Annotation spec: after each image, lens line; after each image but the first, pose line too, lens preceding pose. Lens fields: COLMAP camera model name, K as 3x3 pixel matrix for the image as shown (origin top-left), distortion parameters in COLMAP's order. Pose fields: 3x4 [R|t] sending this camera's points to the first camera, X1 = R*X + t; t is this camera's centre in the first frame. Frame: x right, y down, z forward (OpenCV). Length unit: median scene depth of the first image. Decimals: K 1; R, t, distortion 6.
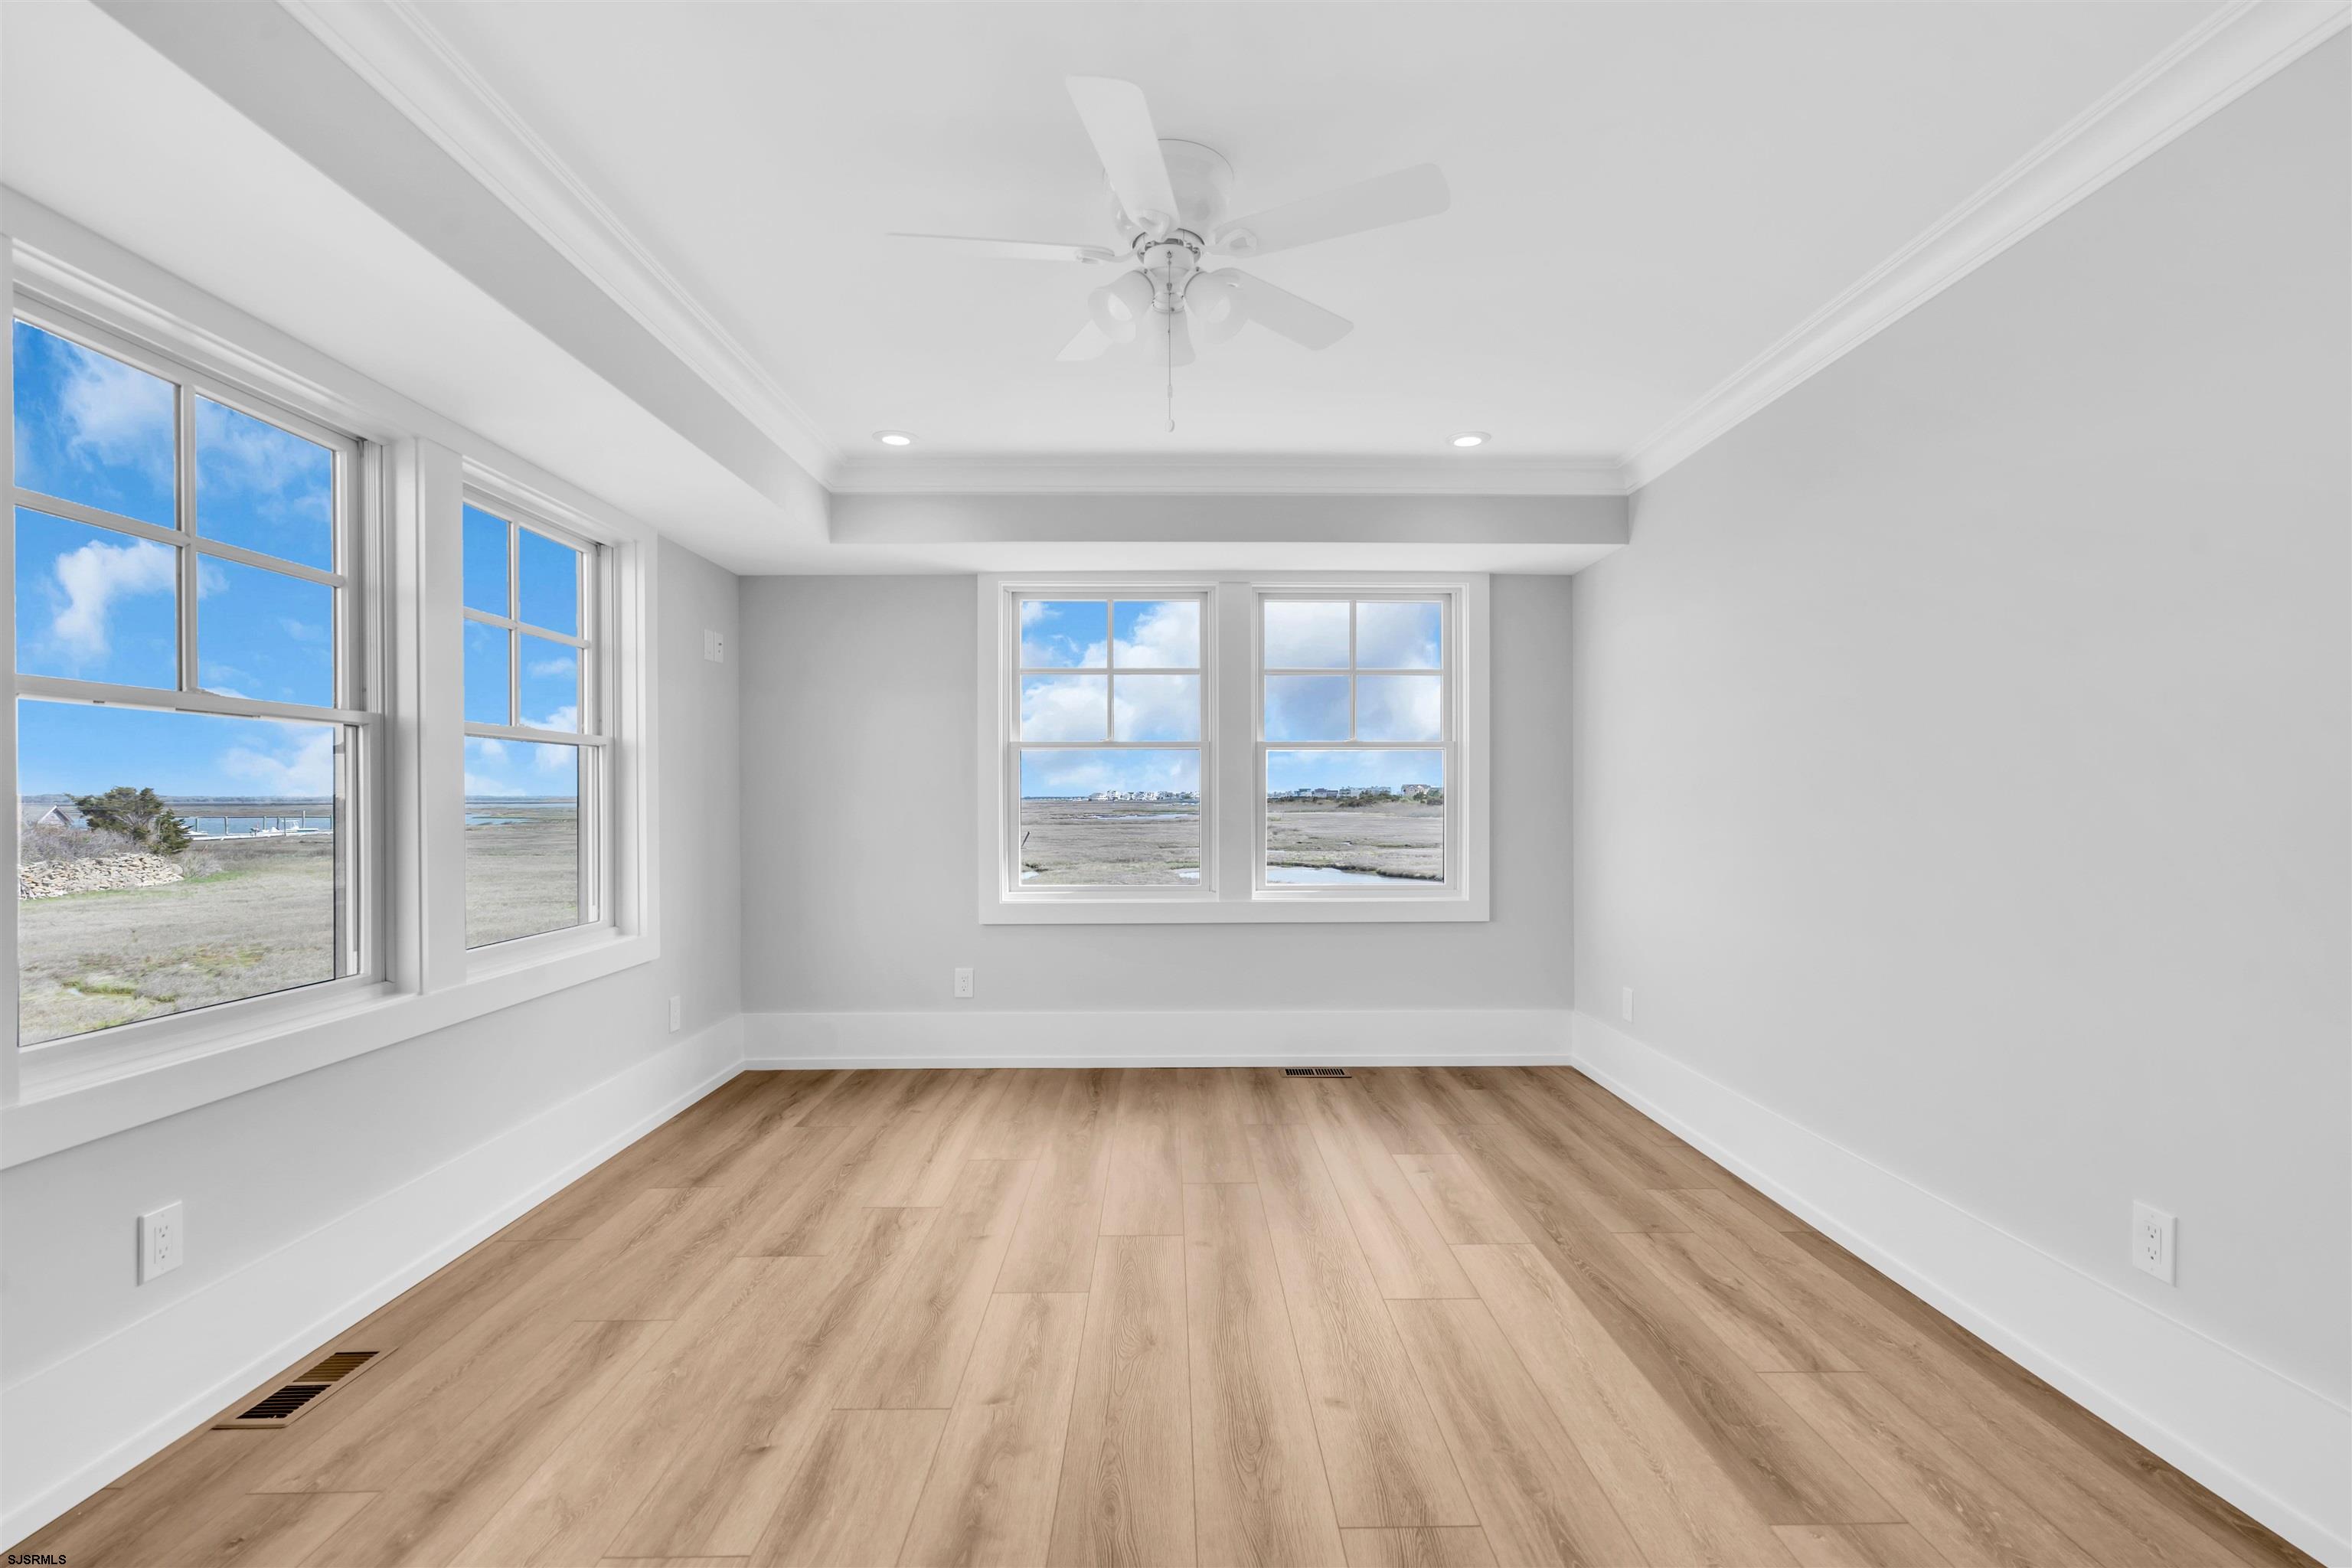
lens RADIAL K [[1072.7, 0, 1188.2], [0, 1072.7, 799.6], [0, 0, 1]] dist [-0.002334, 0.000533]
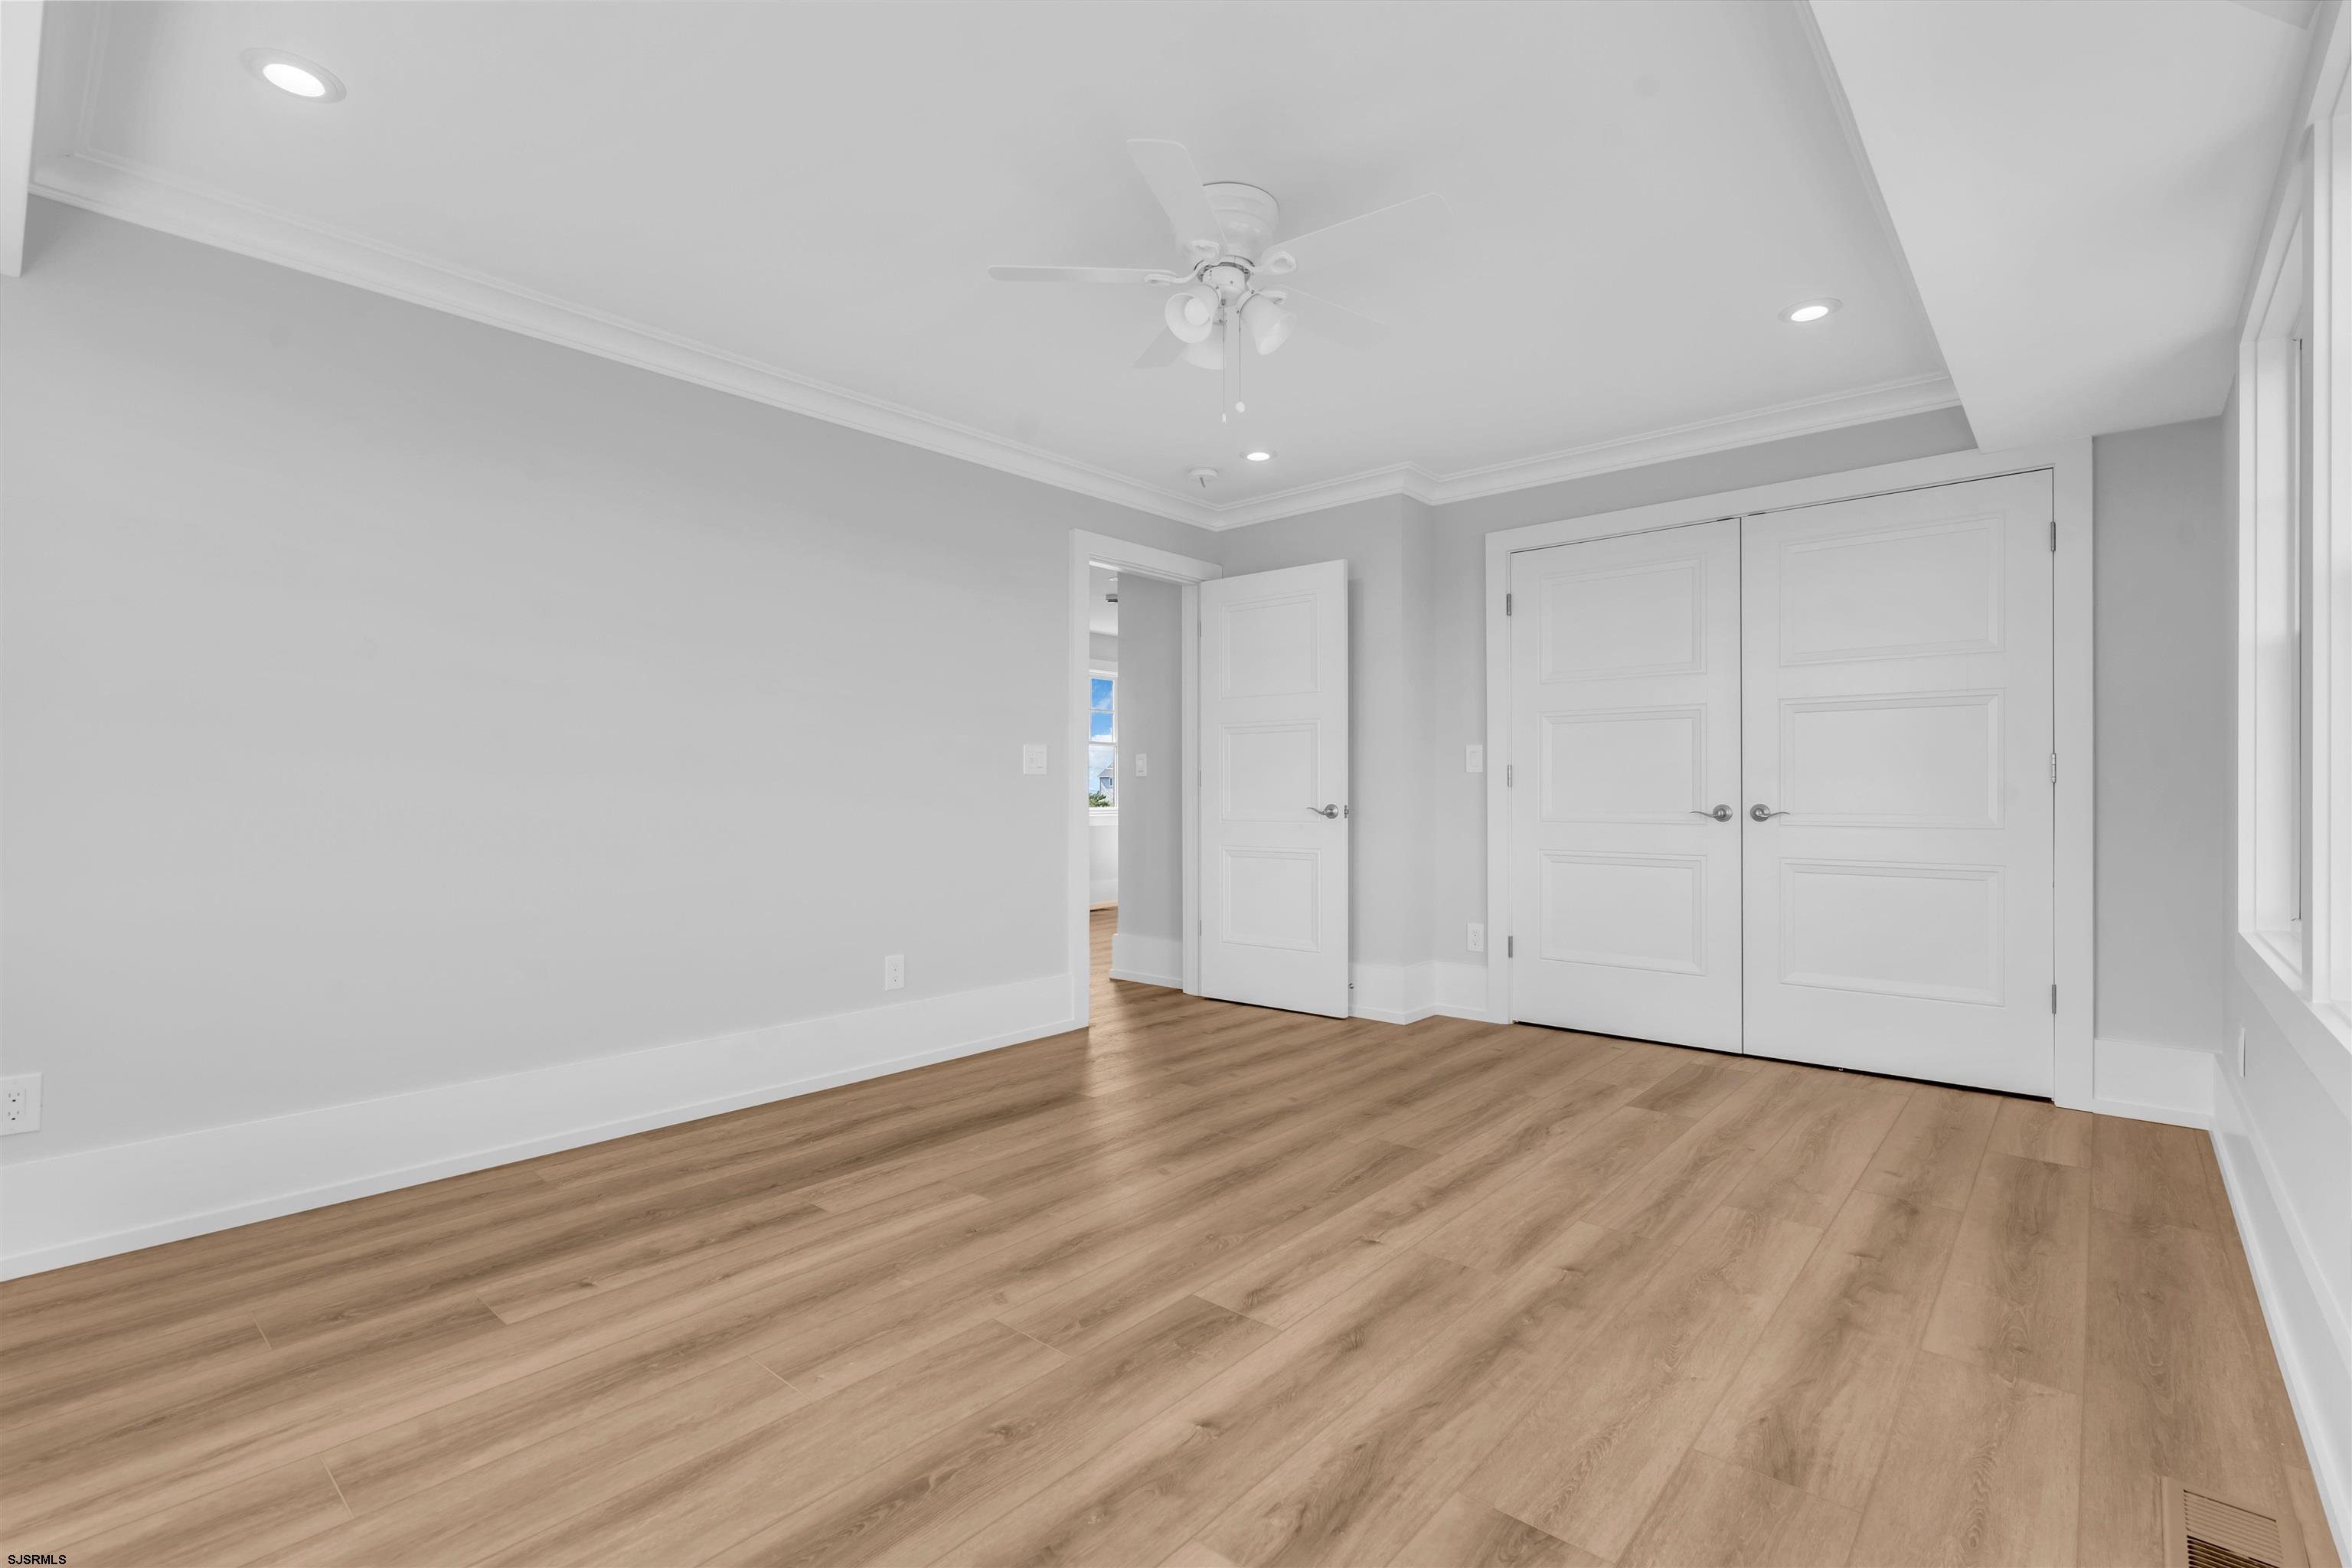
lens RADIAL K [[1059.9, 0, 1175.6], [0, 1059.9, 796.4], [0, 0, 1]] dist [-0.001205, 0.000741]
pose [[-0.737600, 0.003102, 0.675231, -0.588487], [0.008270, 0.999956, 0.004440, 0.050274], [-0.675188, 0.008859, -0.737593, 1.459390]]
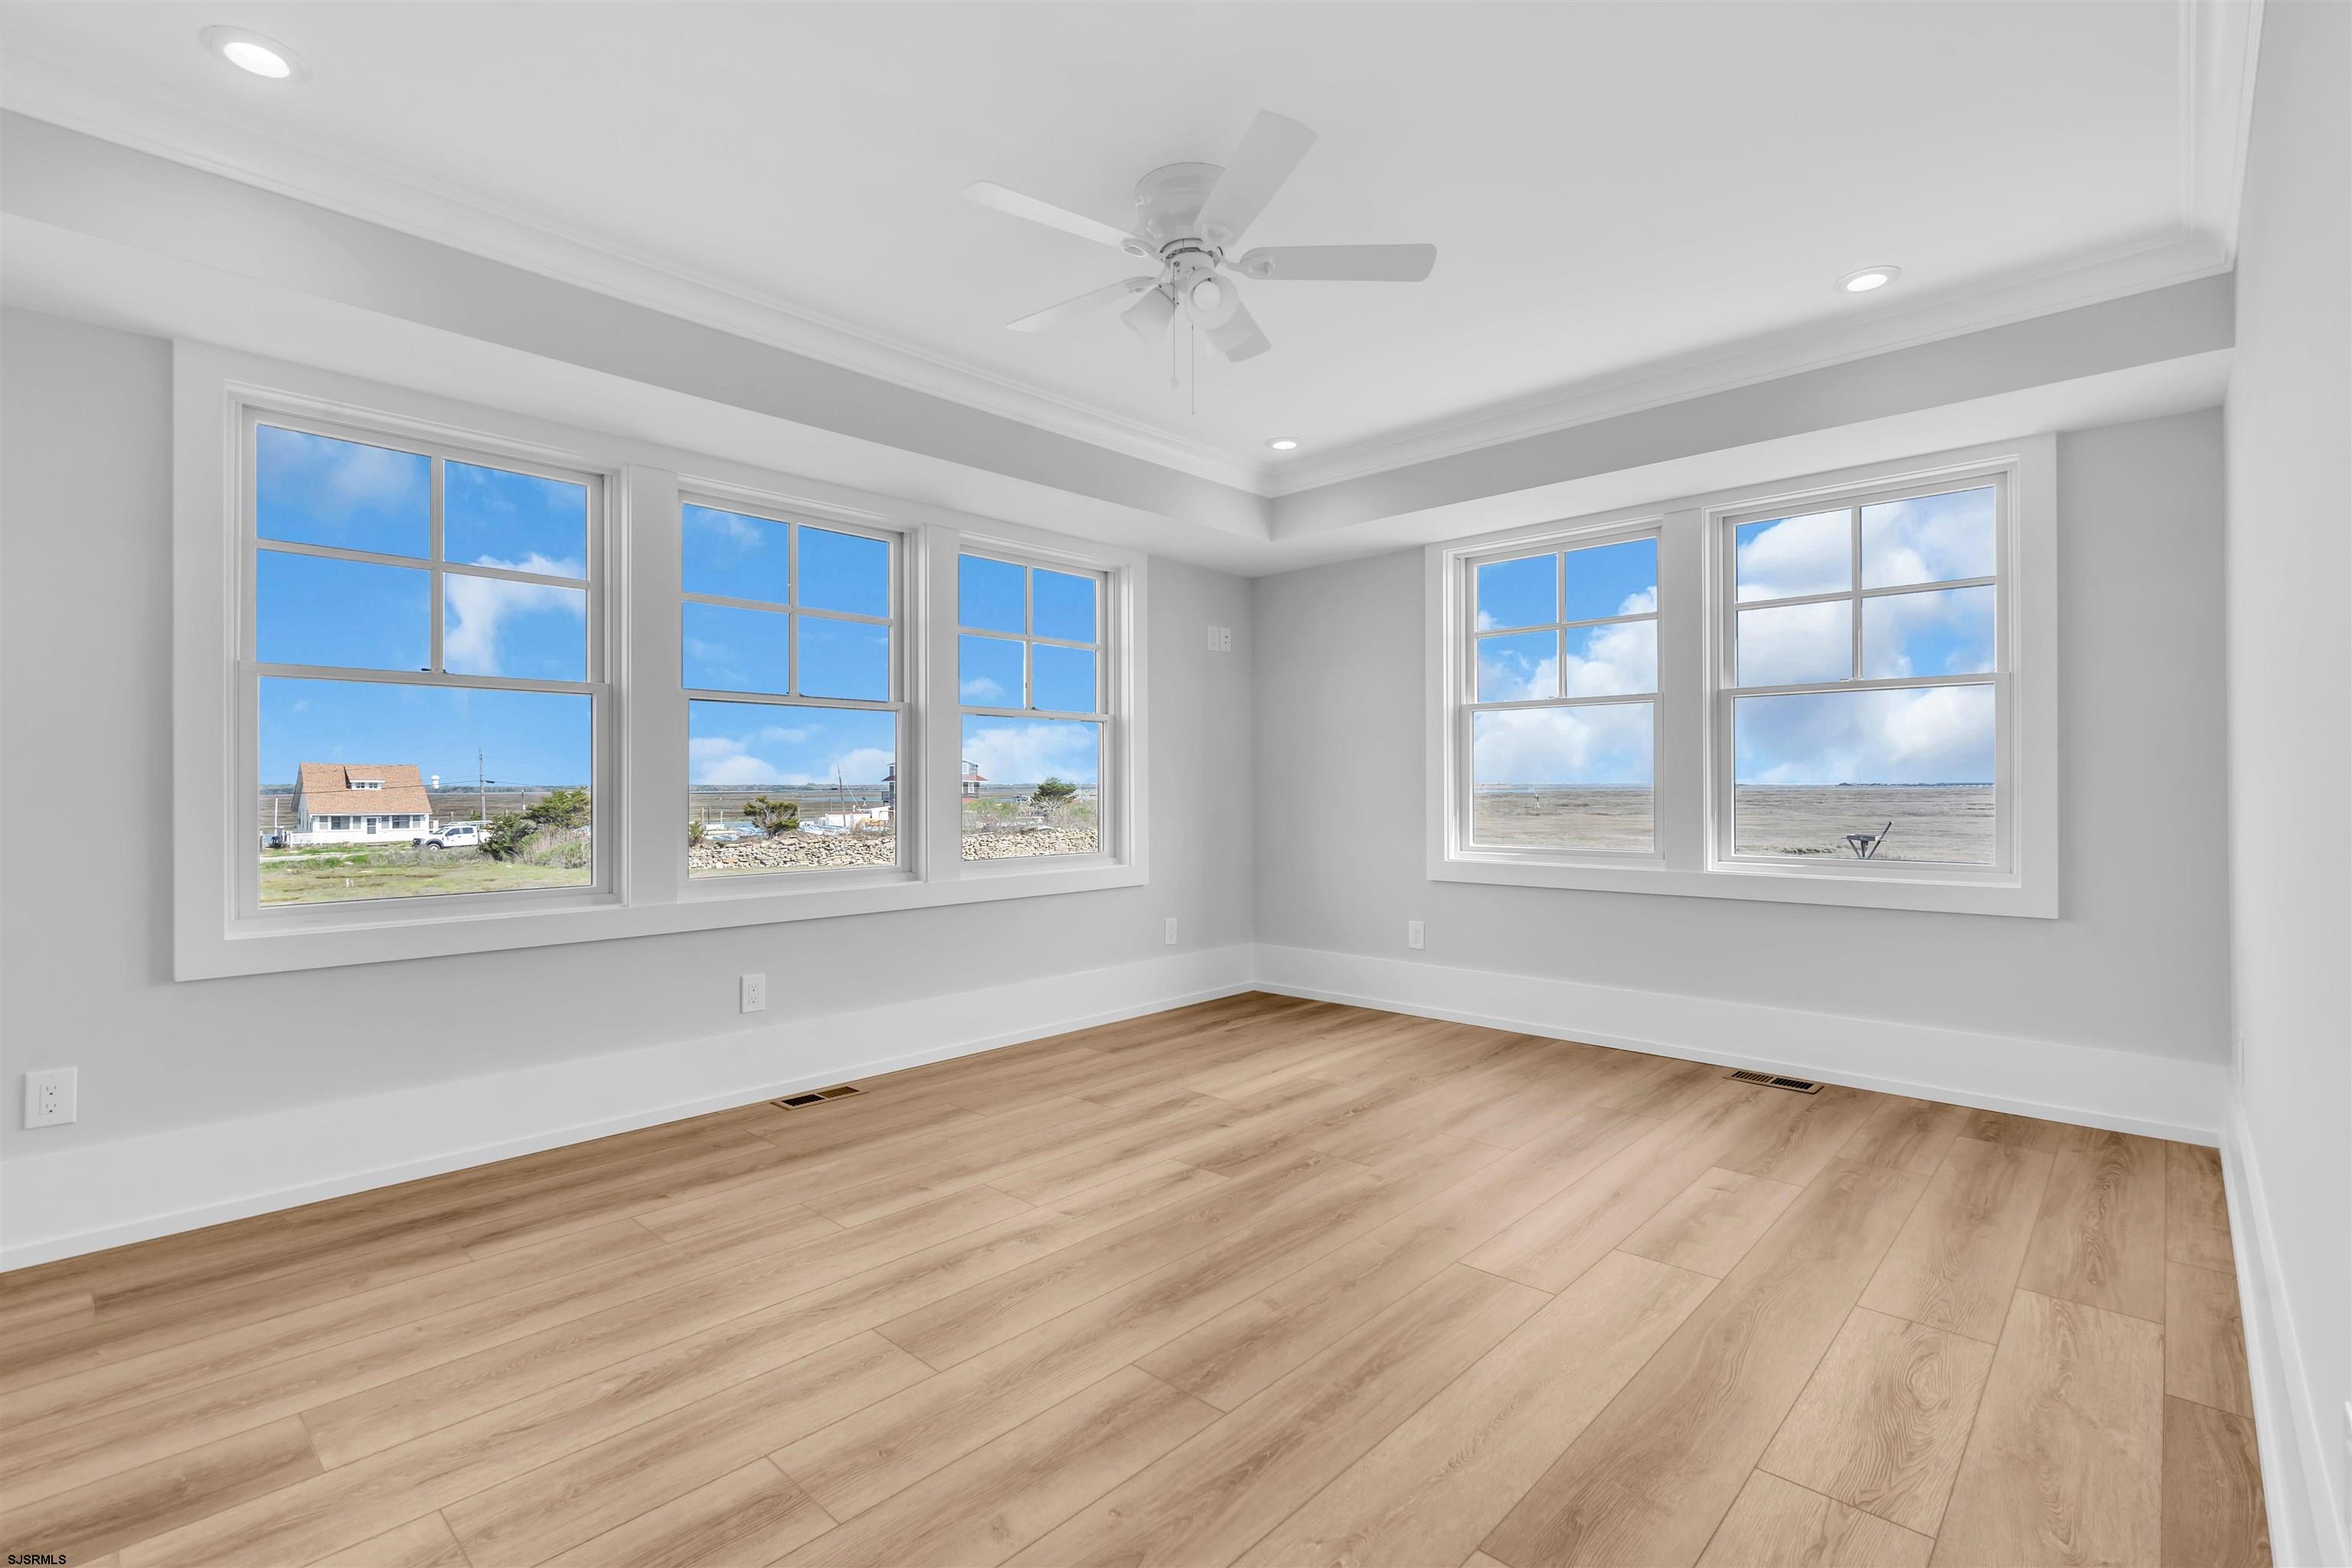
lens RADIAL K [[1073.2, 0, 1176.3], [0, 1073.2, 779.2], [0, 0, 1]] dist [-0.005455, 0.001748]
pose [[0.716090, -0.005933, -0.697983, 0.587366], [0.000805, 0.999970, -0.007675, 0.041927], [0.698007, 0.004934, 0.716073, 0.131218]]
